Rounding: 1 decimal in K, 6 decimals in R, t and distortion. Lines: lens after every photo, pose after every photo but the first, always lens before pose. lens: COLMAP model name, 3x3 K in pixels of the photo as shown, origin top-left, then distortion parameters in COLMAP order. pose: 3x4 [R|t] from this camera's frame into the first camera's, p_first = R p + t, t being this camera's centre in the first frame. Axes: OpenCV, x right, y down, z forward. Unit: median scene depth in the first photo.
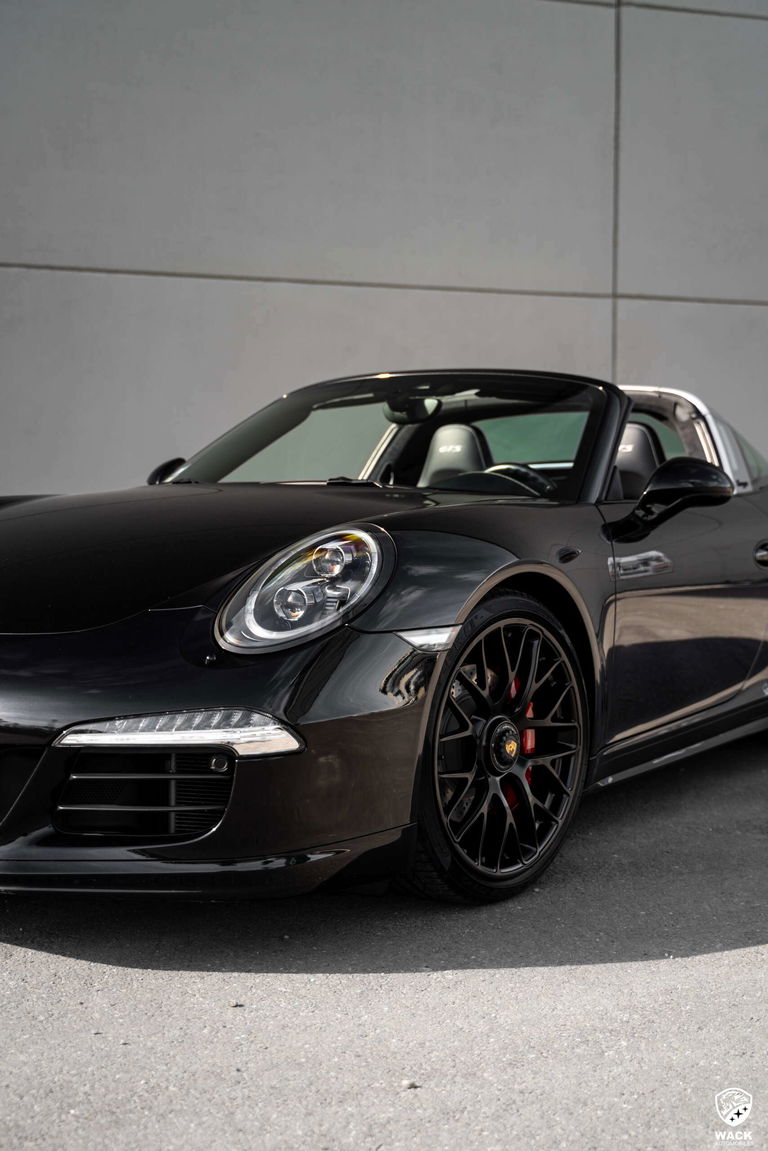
lens RADIAL K [[1424.3, 0, 384.0], [0, 1424.3, 575.5], [0, 0, 1]] dist [0.028149, 0.010665]
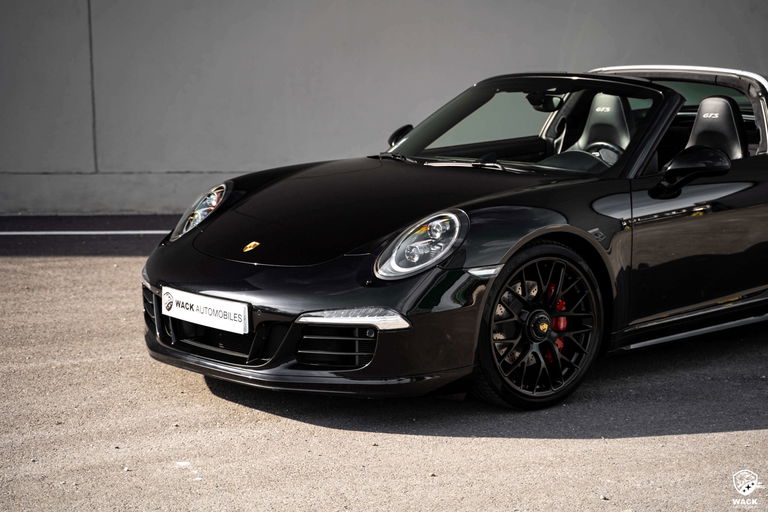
lens RADIAL K [[1654.2, 0, 384.0], [0, 1654.2, 256.0], [0, 0, 1]] dist [0.441257, 0.096546]
pose [[0.966713, 0.017409, -0.255269, 0.461151], [0.008727, 0.994859, 0.100896, -0.199562], [0.255713, -0.099766, 0.961591, -1.168769]]
